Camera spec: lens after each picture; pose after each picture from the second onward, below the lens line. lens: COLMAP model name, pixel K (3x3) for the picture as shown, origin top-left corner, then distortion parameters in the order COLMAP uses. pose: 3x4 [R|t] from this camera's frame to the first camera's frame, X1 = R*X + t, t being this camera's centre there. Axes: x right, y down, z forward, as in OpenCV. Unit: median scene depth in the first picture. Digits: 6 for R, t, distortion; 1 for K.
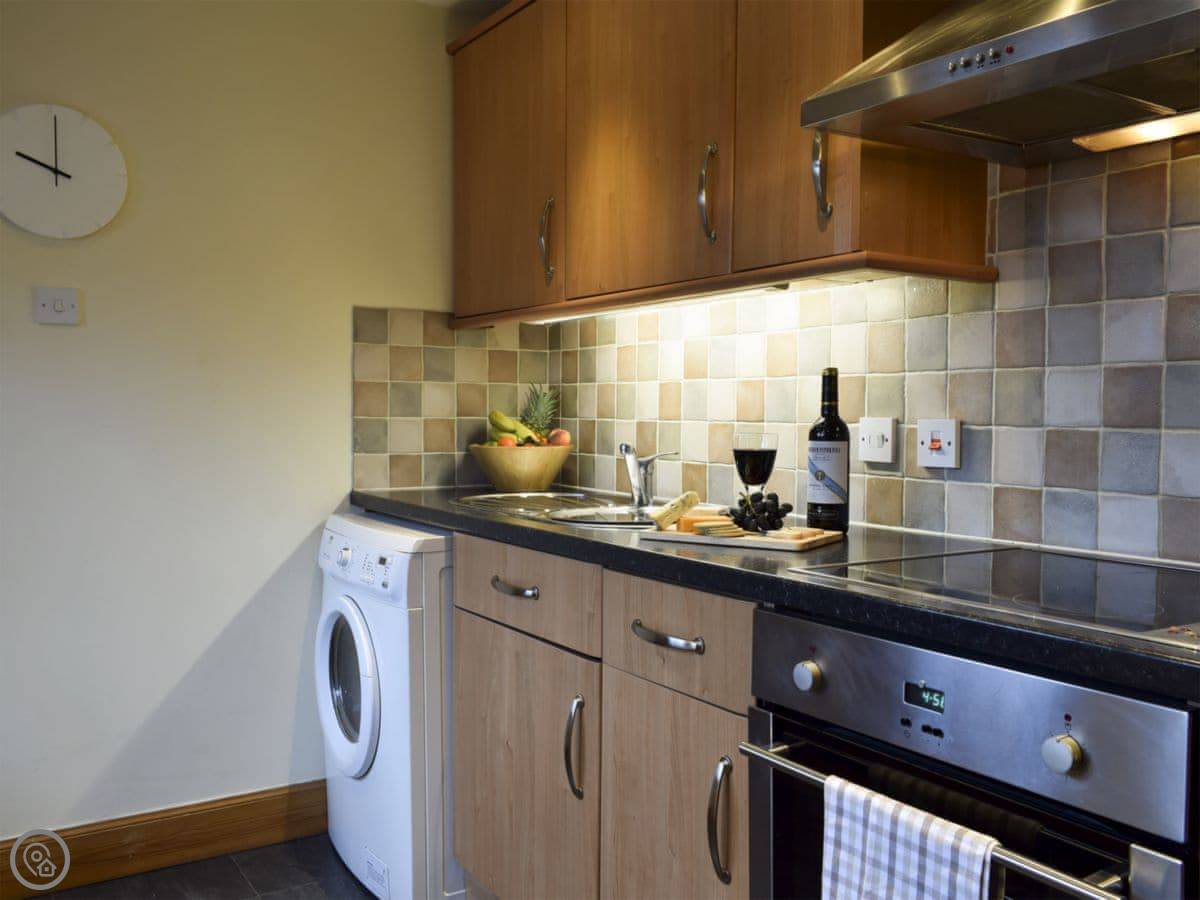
lens RADIAL K [[1049.9, 0, 598.7], [0, 1049.9, 446.9], [0, 0, 1]] dist [0.059939, 0.001449]
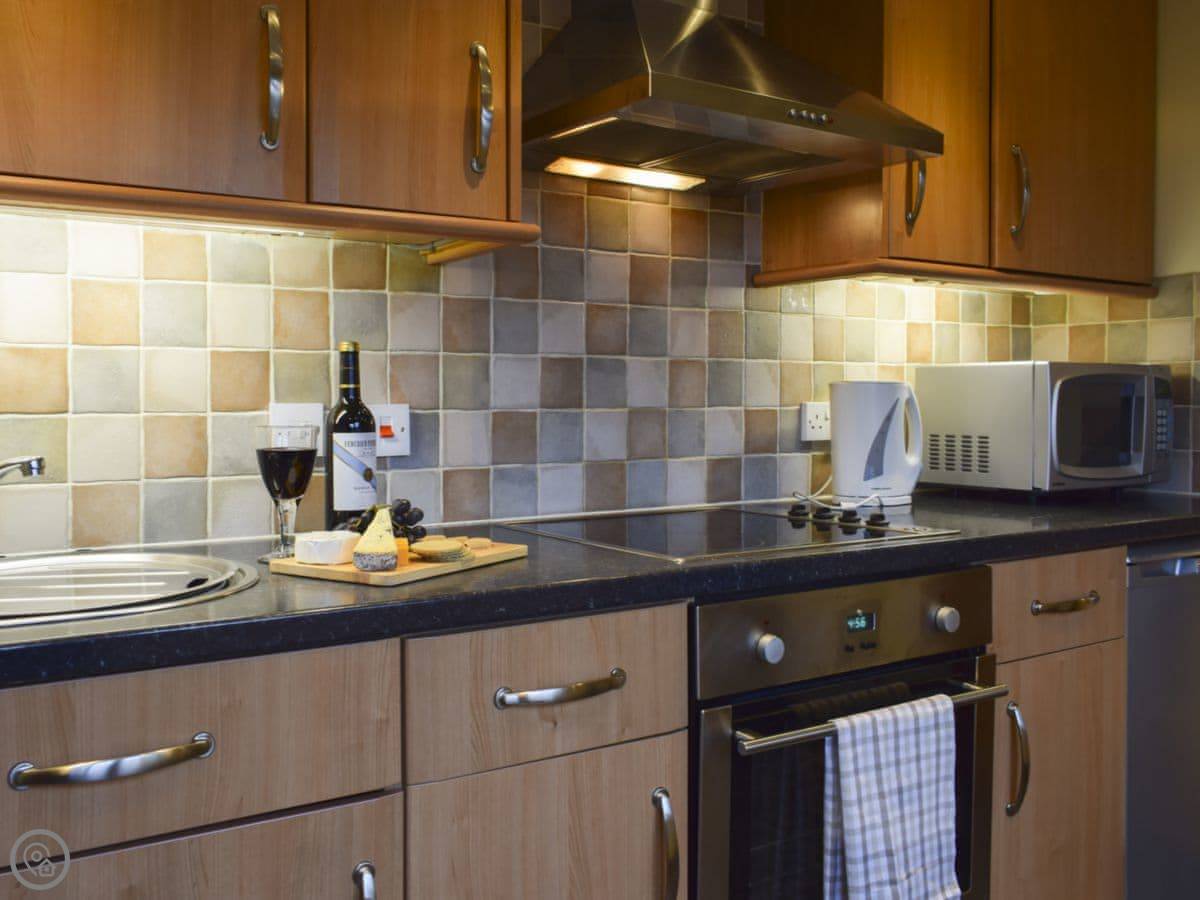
lens RADIAL K [[1041.9, 0, 599.5], [0, 1041.9, 417.2], [0, 0, 1]] dist [0.011557, 0.004105]
pose [[0.036606, -0.023519, 0.999053, -0.630663], [0.039610, 0.998972, 0.022066, -0.029907], [-0.998544, 0.038765, 0.037500, 0.856972]]
